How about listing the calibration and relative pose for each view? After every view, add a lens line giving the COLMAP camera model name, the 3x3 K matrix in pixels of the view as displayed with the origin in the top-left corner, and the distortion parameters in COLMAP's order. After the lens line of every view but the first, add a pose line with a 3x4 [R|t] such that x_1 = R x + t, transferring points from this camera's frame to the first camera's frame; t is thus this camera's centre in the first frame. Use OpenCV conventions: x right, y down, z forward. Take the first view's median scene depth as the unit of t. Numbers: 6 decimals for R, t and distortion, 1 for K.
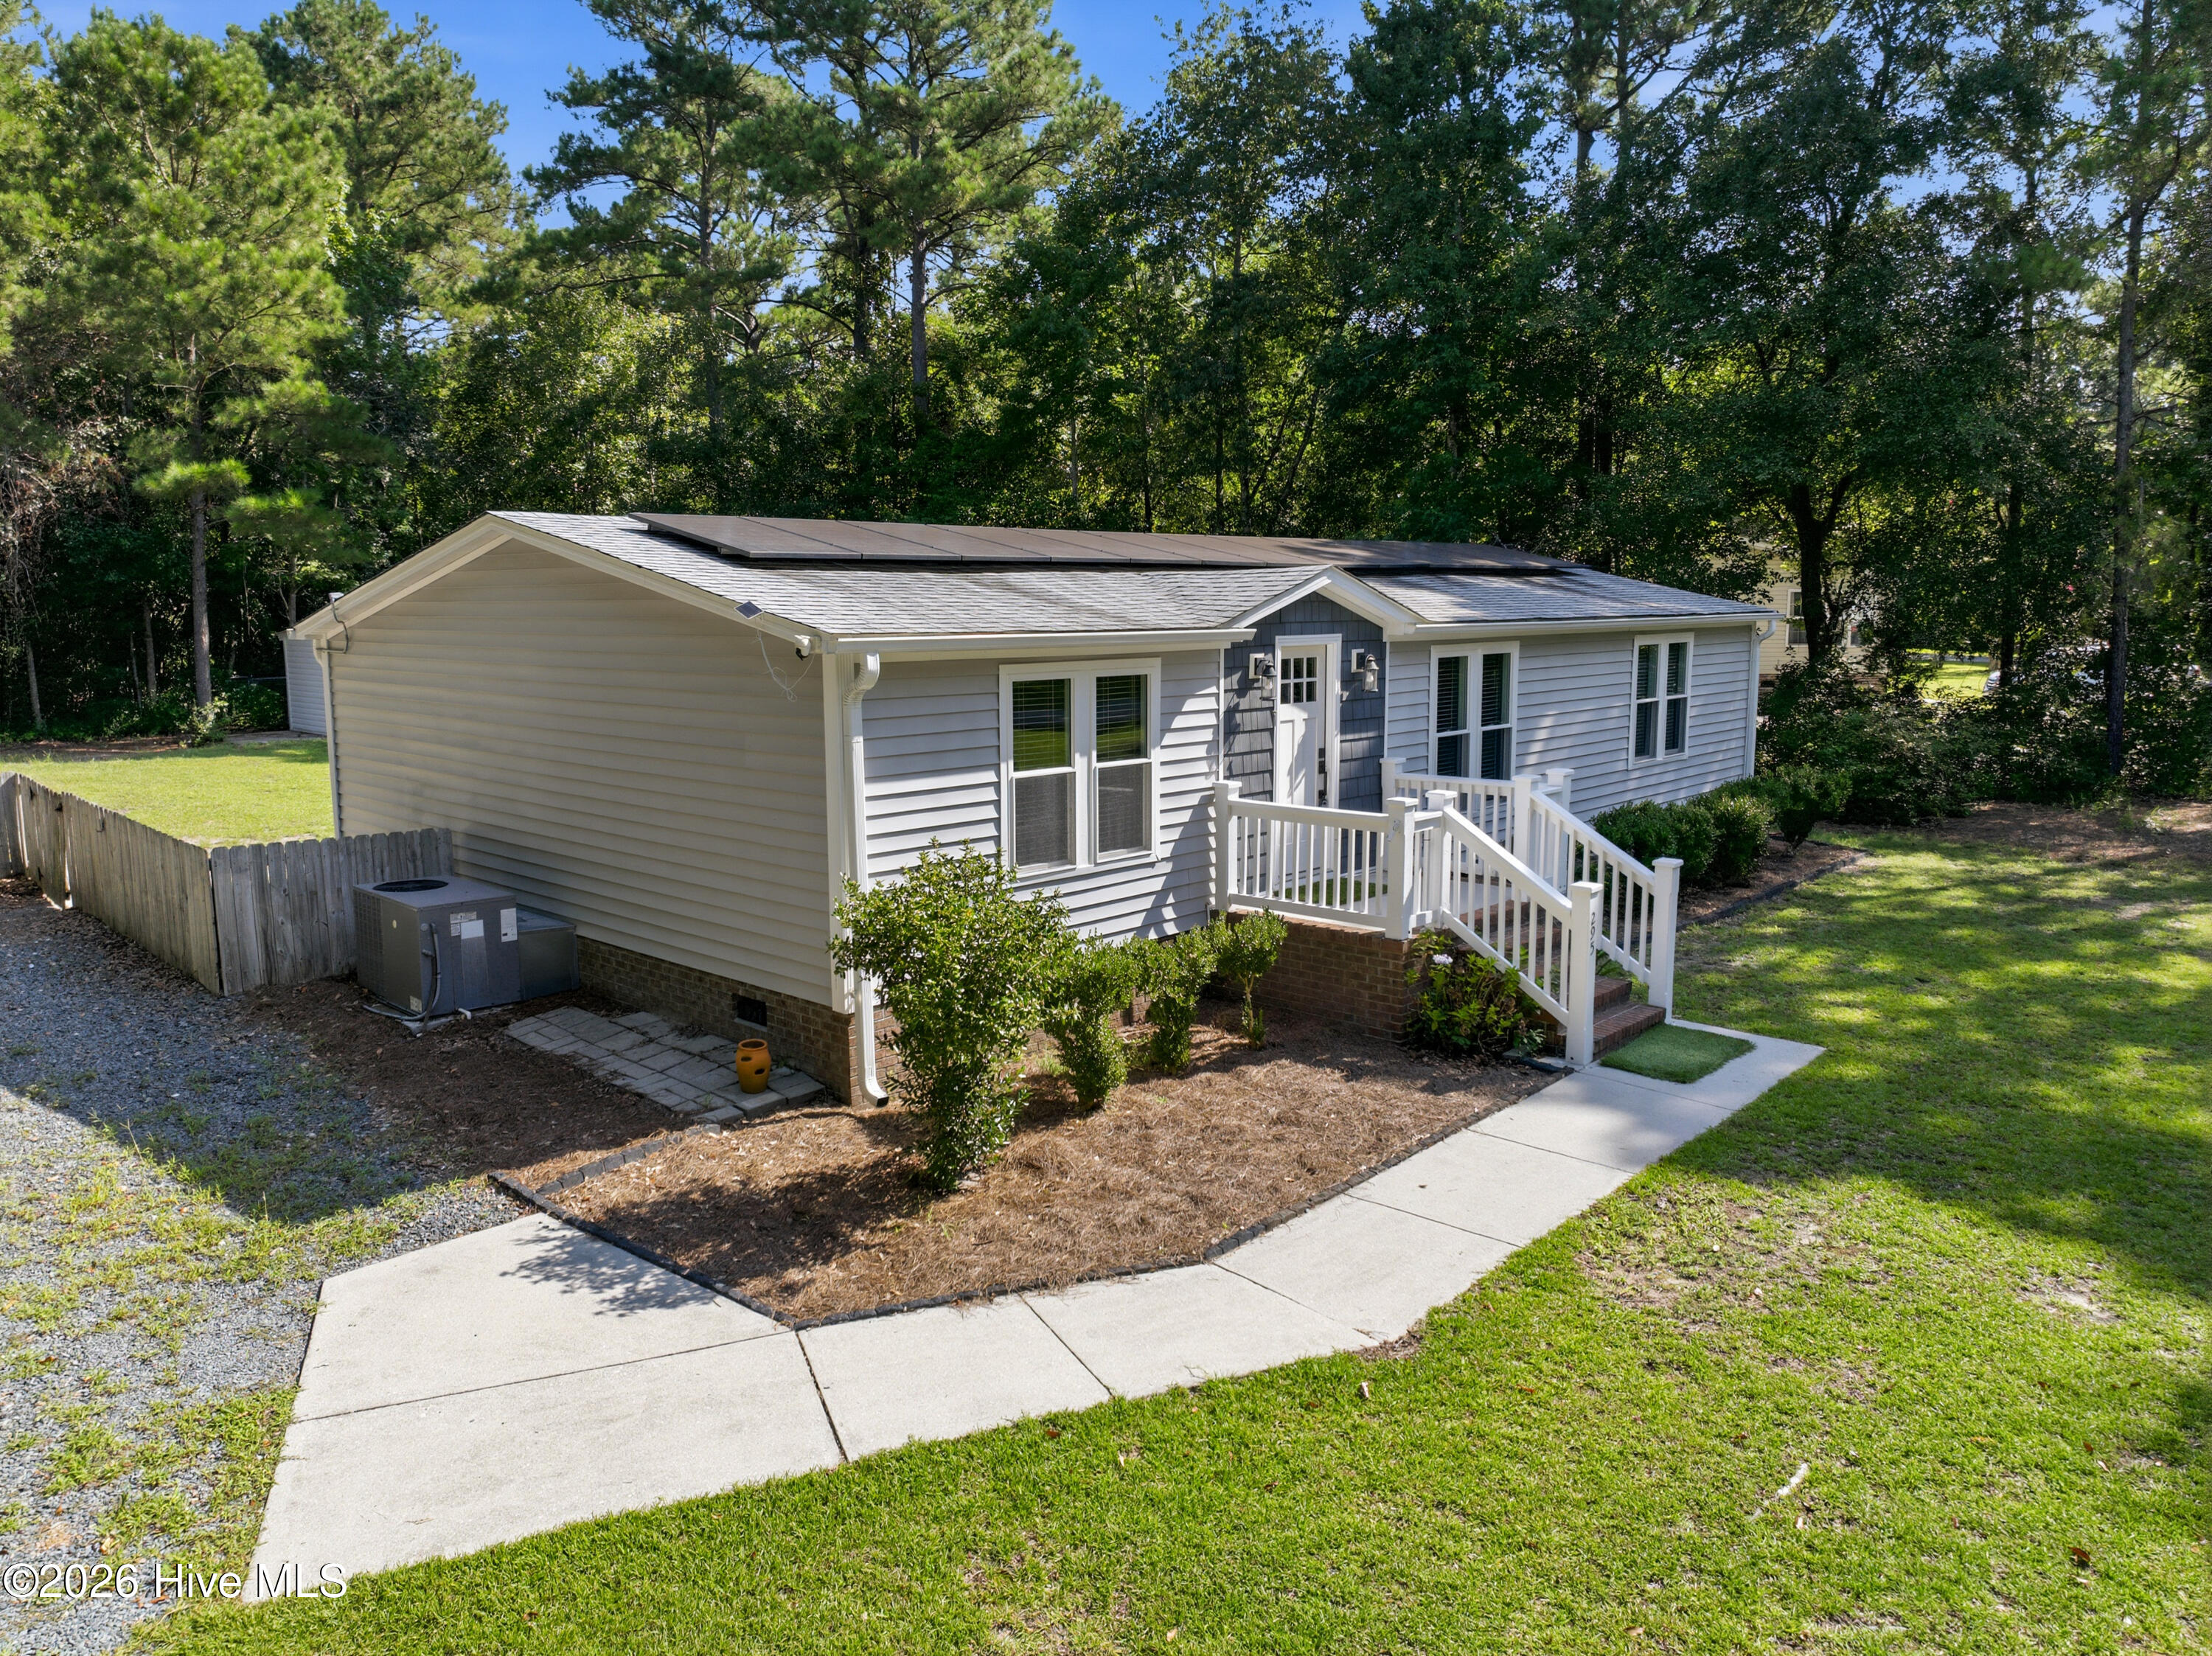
lens RADIAL K [[1544.6, 0, 1104.0], [0, 1544.6, 818.9], [0, 0, 1]] dist [-0.040281, 0.002876]
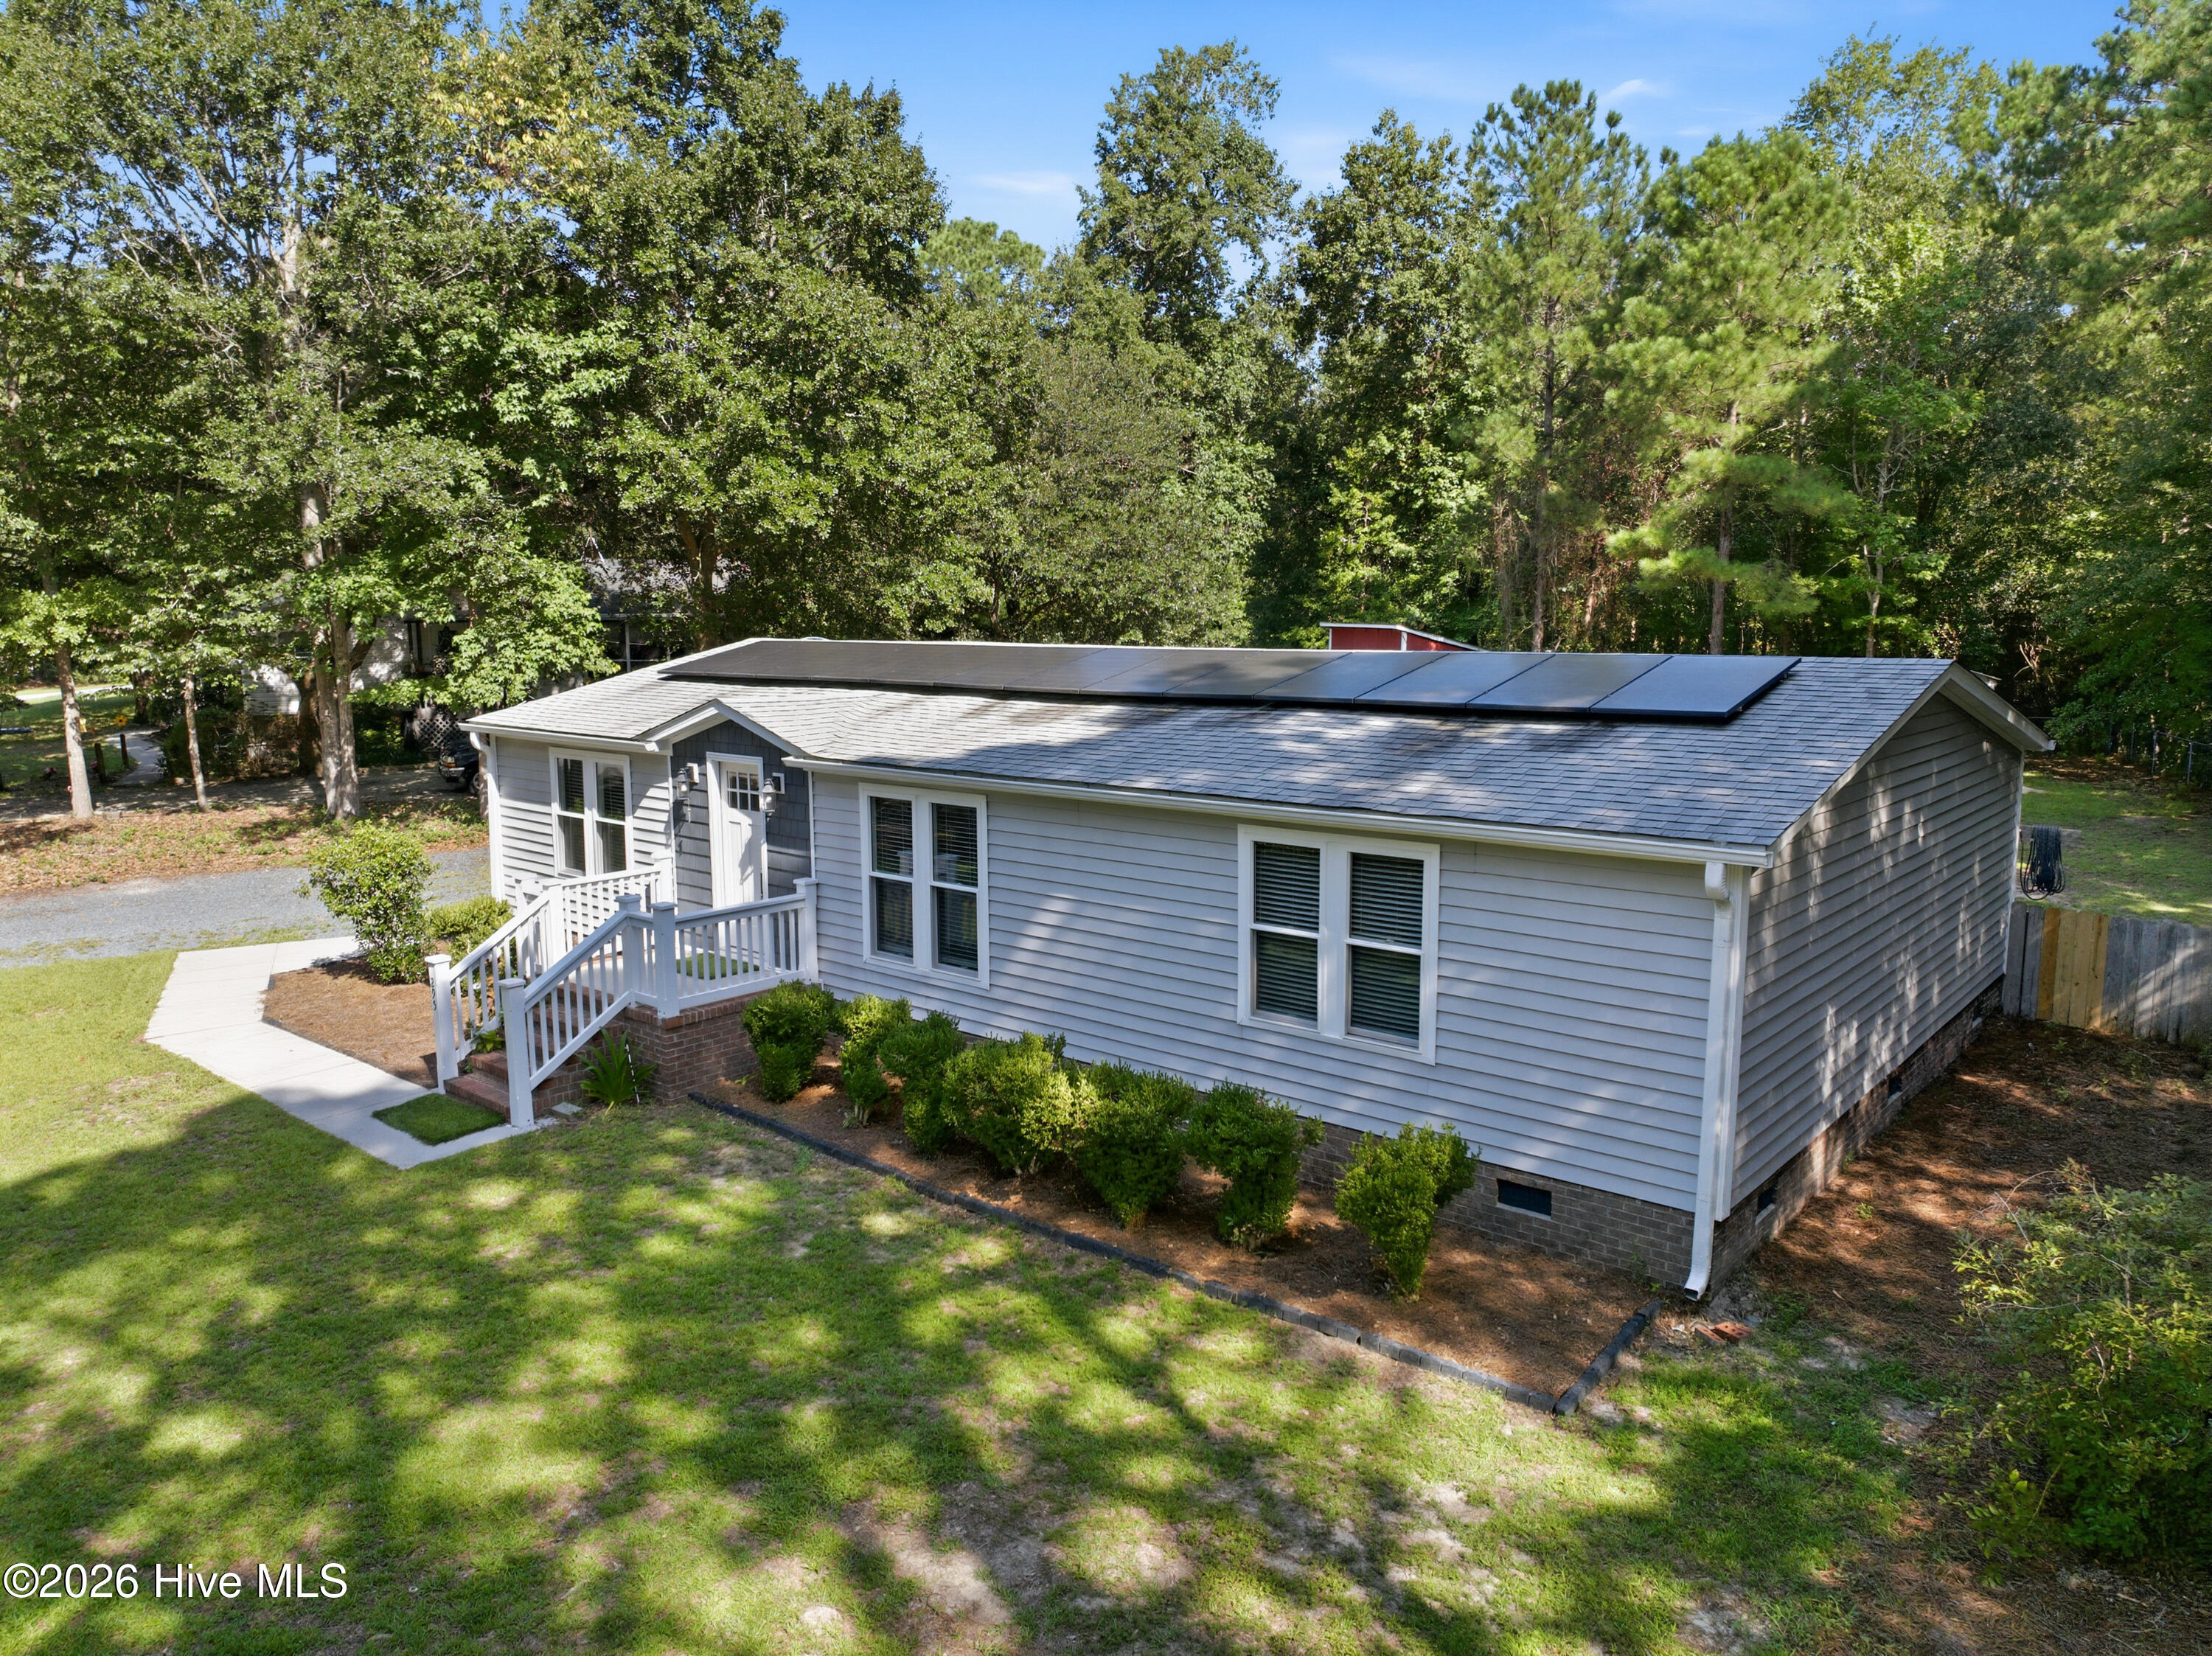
lens RADIAL K [[1544.6, 0, 1104.0], [0, 1544.6, 818.9], [0, 0, 1]] dist [-0.040281, 0.002876]
pose [[0.065991, 0.091994, -0.993570, 1.355586], [-0.194340, 0.977858, 0.077631, -0.219935], [0.978712, 0.187968, 0.082408, 1.207606]]
